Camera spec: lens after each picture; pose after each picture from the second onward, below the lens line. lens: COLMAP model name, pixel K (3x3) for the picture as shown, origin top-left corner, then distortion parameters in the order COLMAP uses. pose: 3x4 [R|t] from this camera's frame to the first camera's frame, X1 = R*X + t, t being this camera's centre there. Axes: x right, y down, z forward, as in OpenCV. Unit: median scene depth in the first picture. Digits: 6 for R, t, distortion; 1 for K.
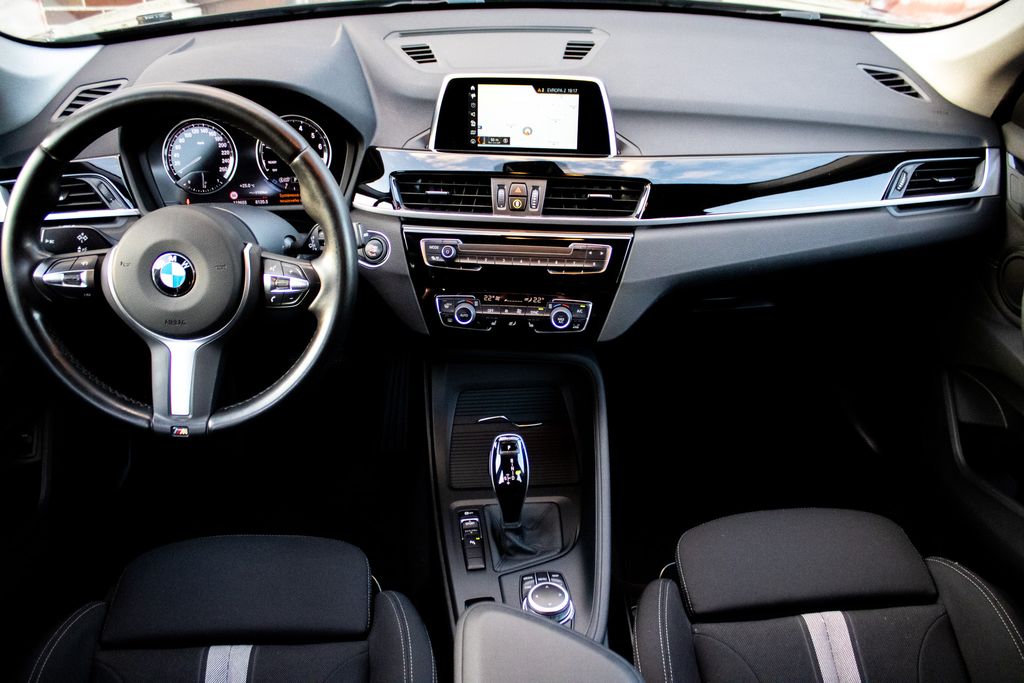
lens RADIAL K [[842.8, 0, 512.0], [0, 842.8, 341.5], [0, 0, 1]] dist [-0.166068, 0.139202]
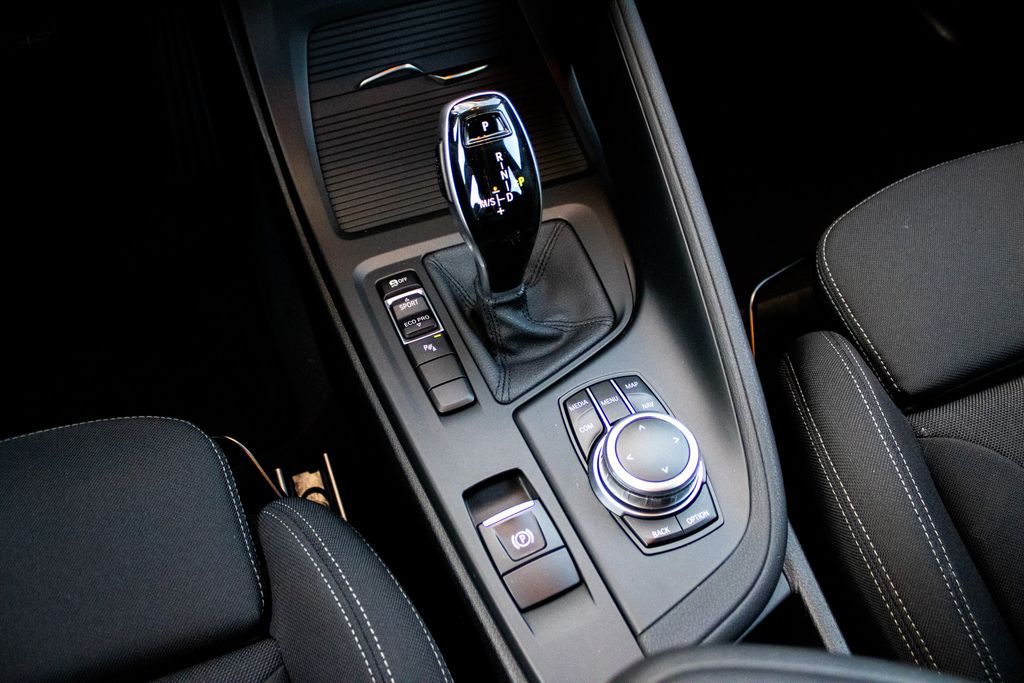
lens RADIAL K [[842.8, 0, 512.0], [0, 842.8, 341.5], [0, 0, 1]] dist [-0.166068, 0.139202]
pose [[0.958897, -0.234179, 0.160237, -0.078493], [0.153246, 0.902662, 0.402139, 0.058346], [-0.238813, -0.361055, 0.901448, 0.579746]]
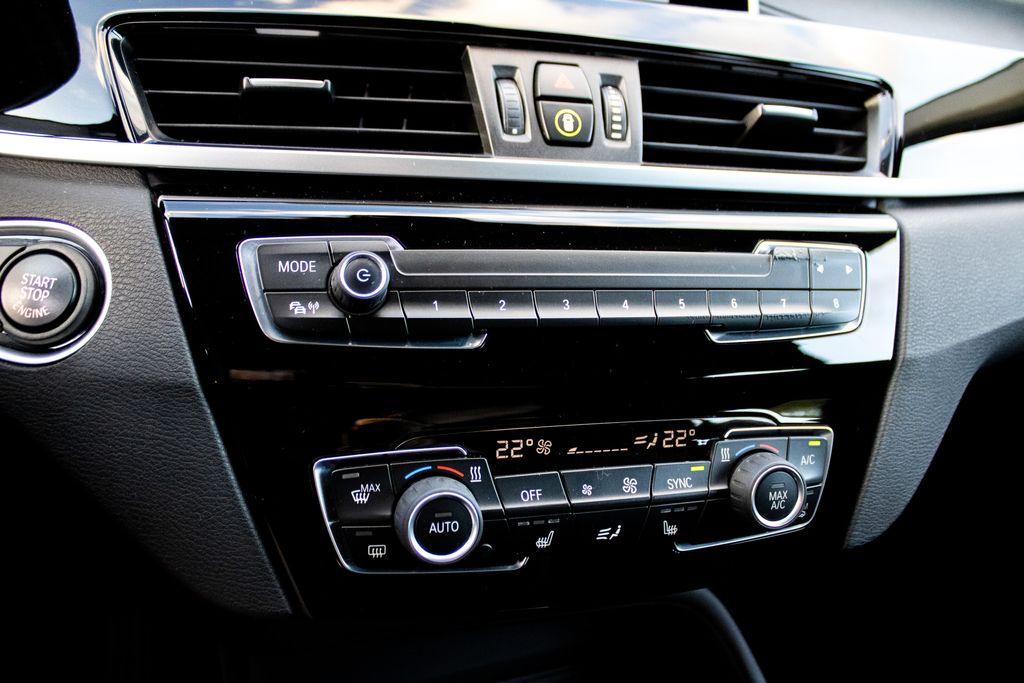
lens RADIAL K [[842.8, 0, 512.0], [0, 842.8, 341.5], [0, 0, 1]] dist [-0.166068, 0.139202]
pose [[0.939893, -0.053924, 0.337186, -0.116868], [0.110707, 0.982237, -0.151509, -0.044684], [-0.323026, 0.179731, 0.929167, 0.745568]]
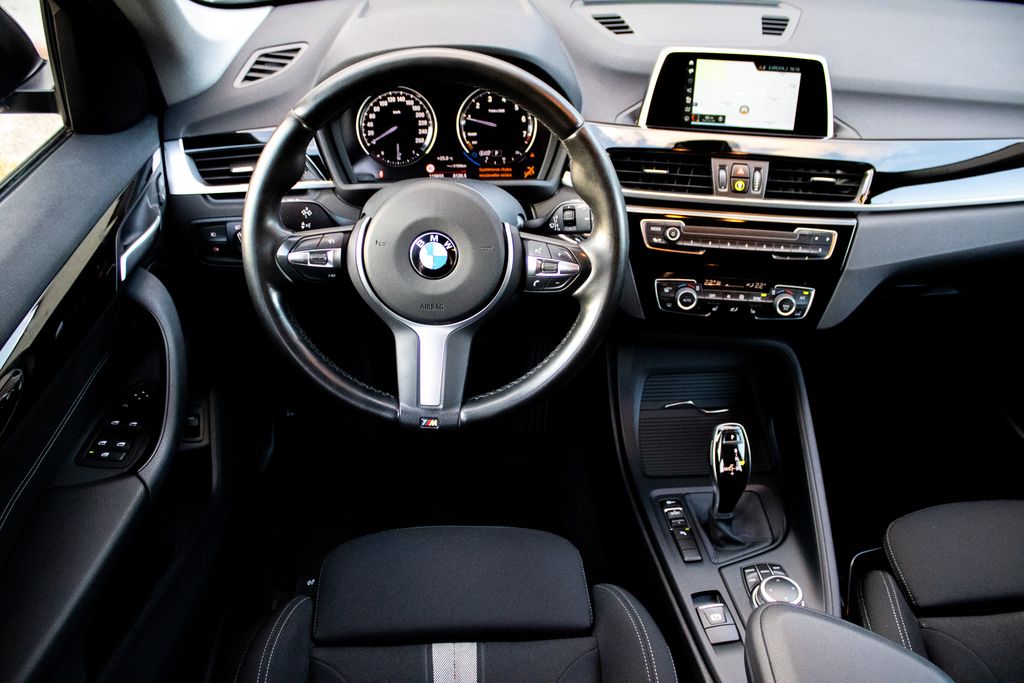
lens RADIAL K [[842.8, 0, 512.0], [0, 842.8, 341.5], [0, 0, 1]] dist [-0.166068, 0.139202]
pose [[0.999899, 0.013571, -0.004274, -0.249919], [-0.013408, 0.999262, 0.035987, -0.015412], [0.004759, -0.035926, 0.999343, 0.038289]]
